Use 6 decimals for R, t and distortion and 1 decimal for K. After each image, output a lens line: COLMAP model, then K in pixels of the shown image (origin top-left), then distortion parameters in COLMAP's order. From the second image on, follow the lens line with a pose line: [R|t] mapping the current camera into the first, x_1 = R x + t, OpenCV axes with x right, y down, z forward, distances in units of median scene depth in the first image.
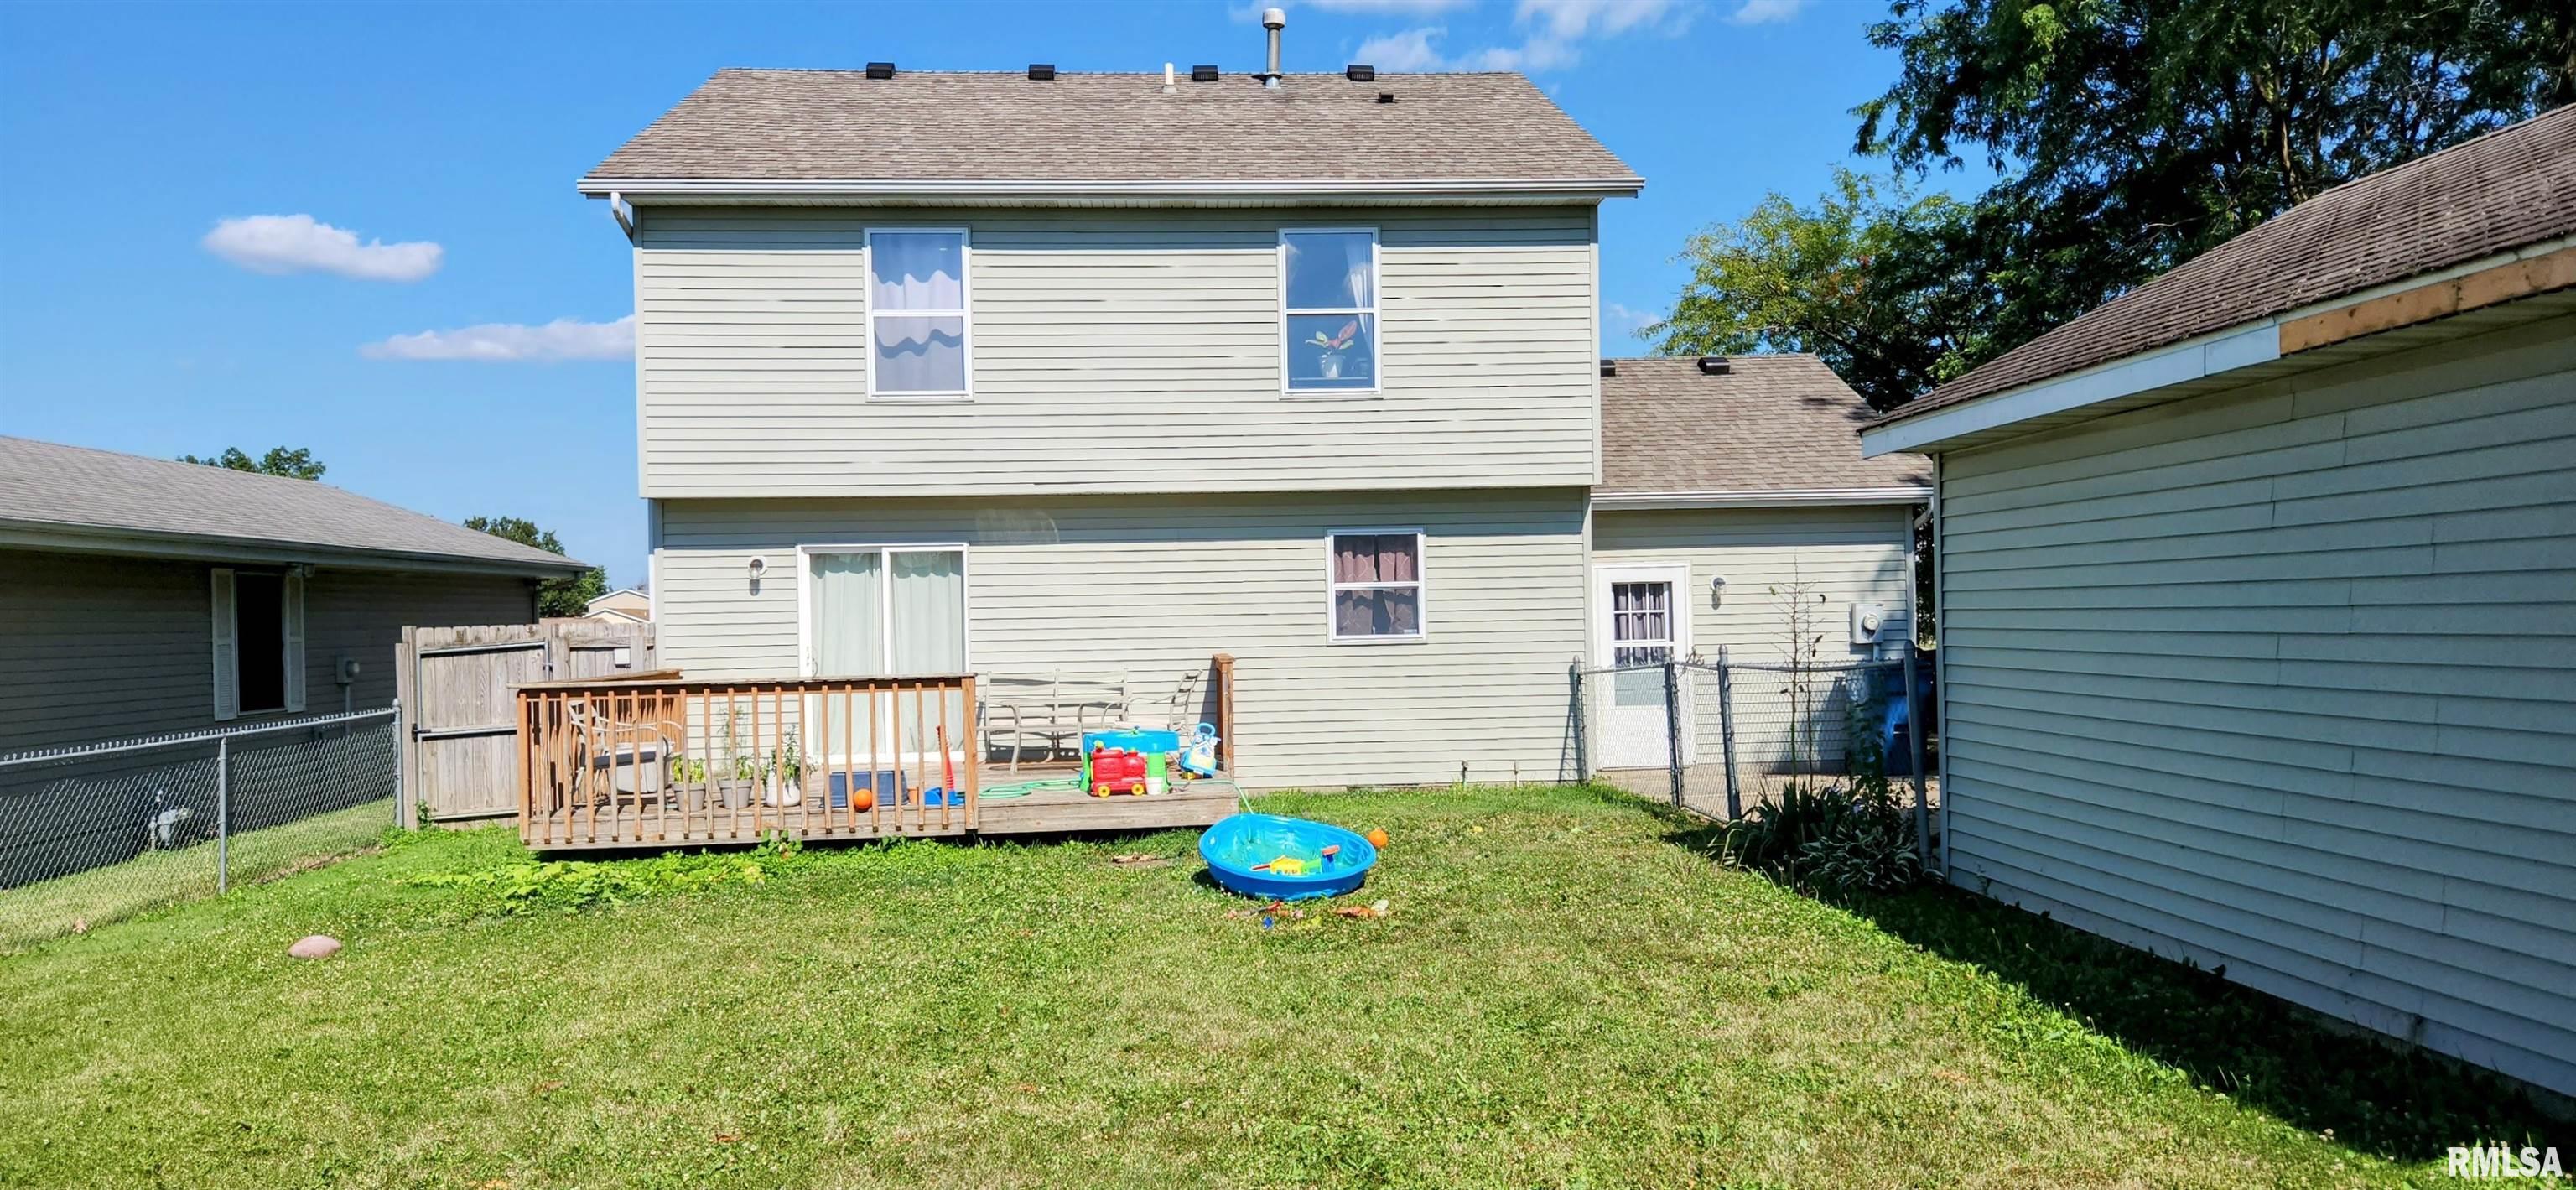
lens RADIAL K [[1711.9, 0, 1286.5], [0, 1711.9, 601.1], [0, 0, 1]] dist [0.001707, -0.007756]
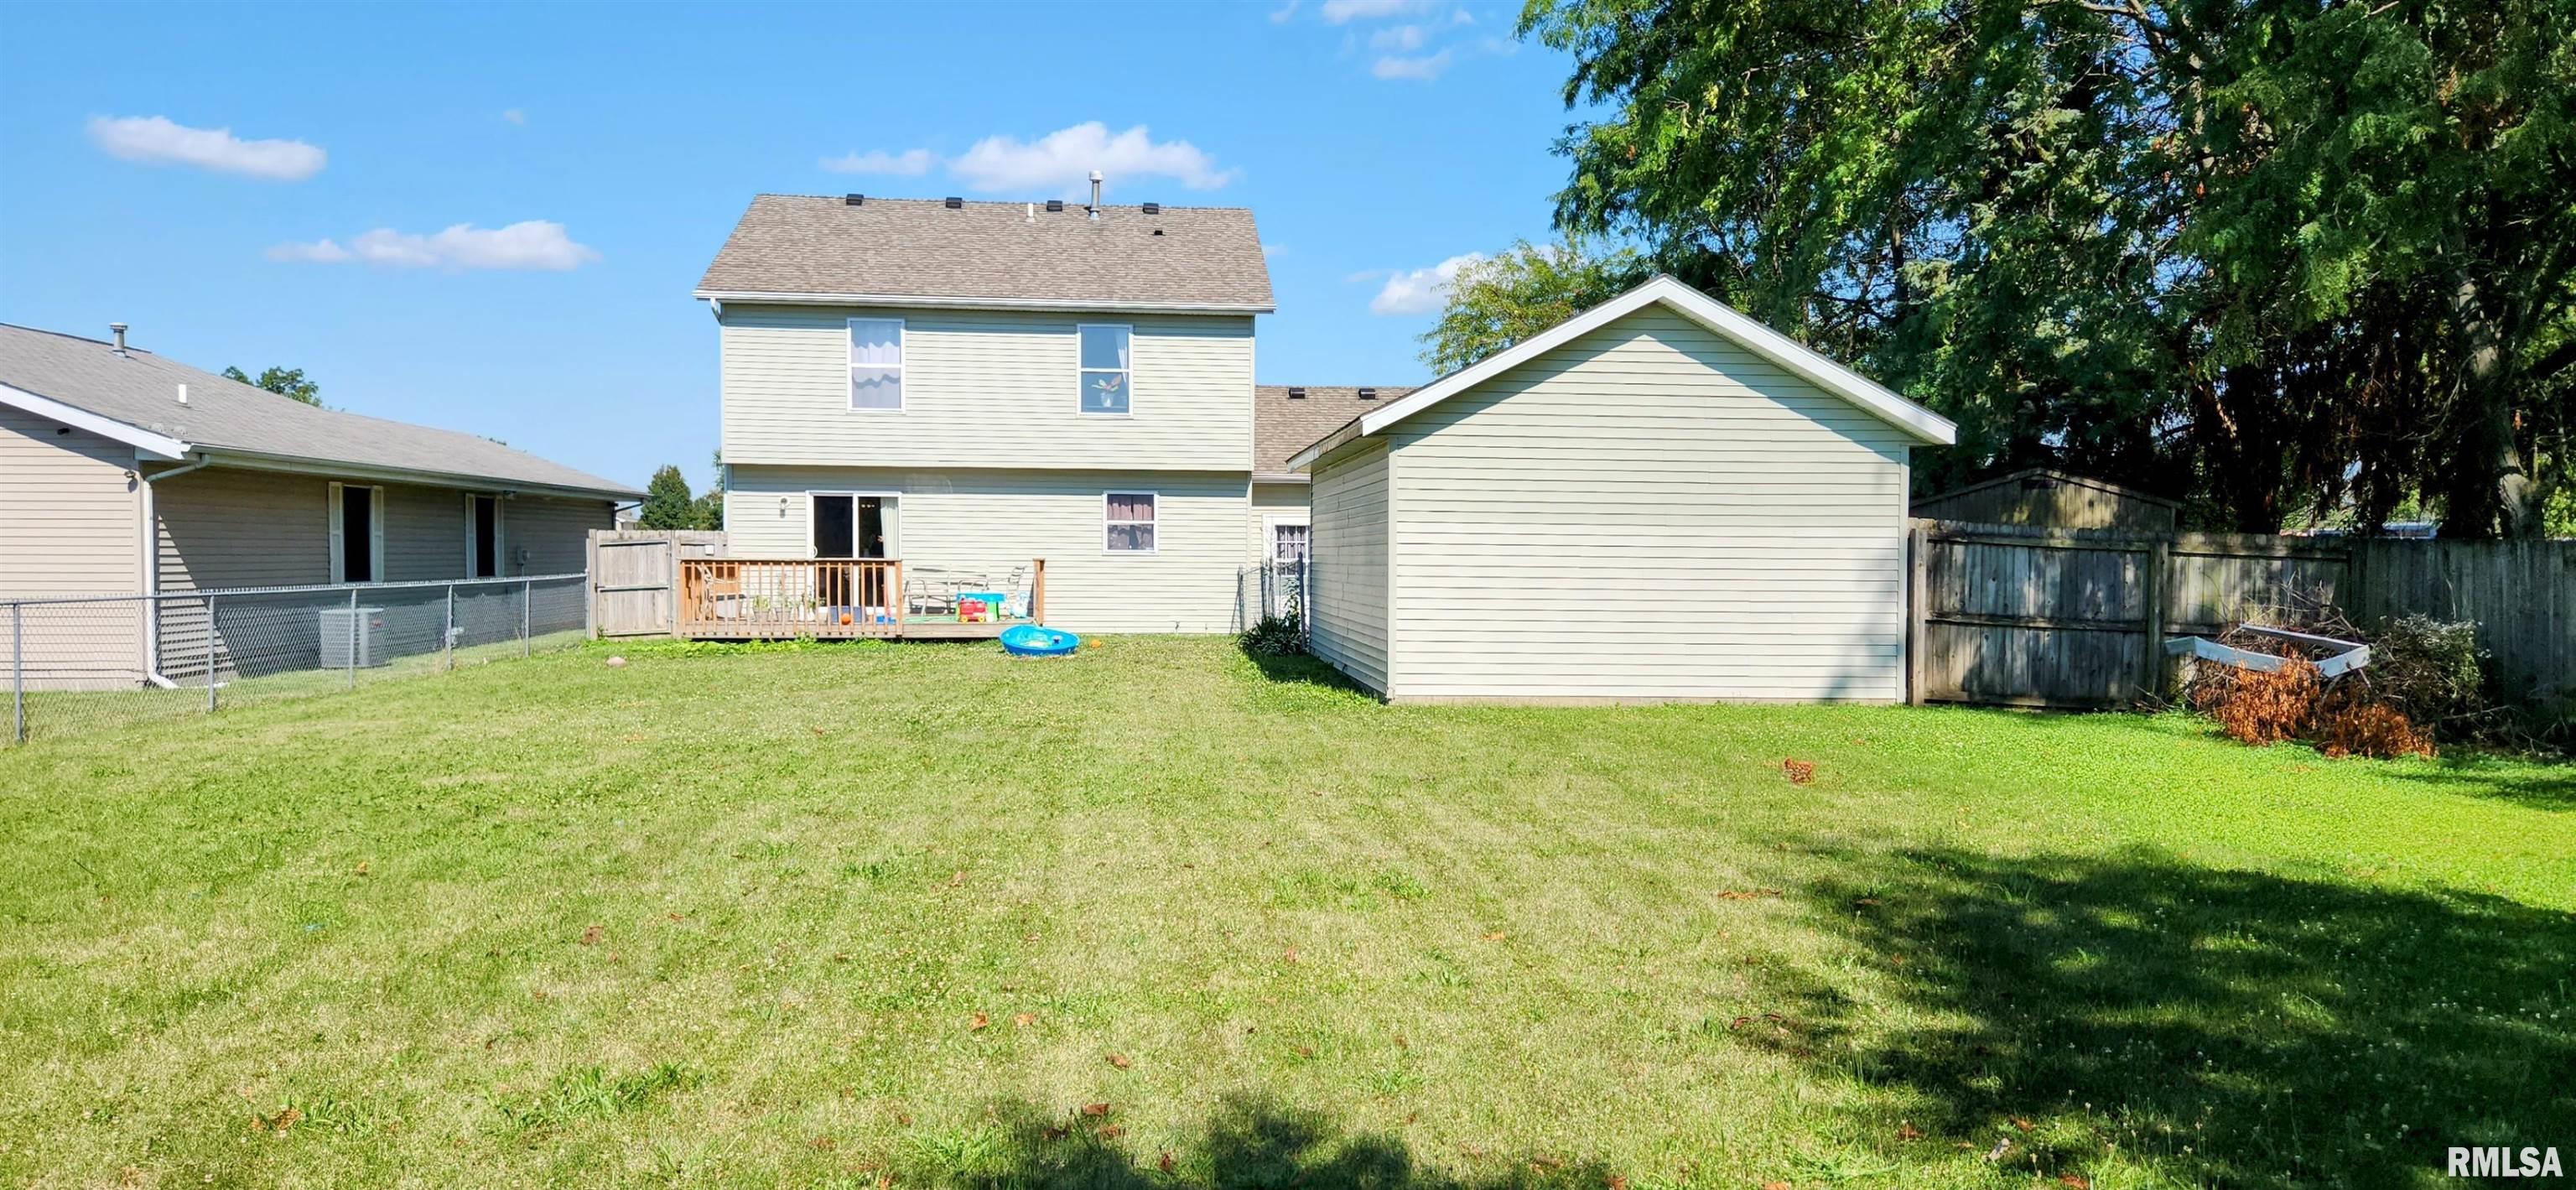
lens RADIAL K [[1711.9, 0, 1290.2], [0, 1711.9, 589.6], [0, 0, 1]] dist [0.001707, -0.007756]
pose [[0.998937, 0.027621, 0.036902, 0.161565], [-0.028749, 0.999125, 0.030387, 0.001768], [-0.036030, -0.031416, 0.998857, -0.829697]]
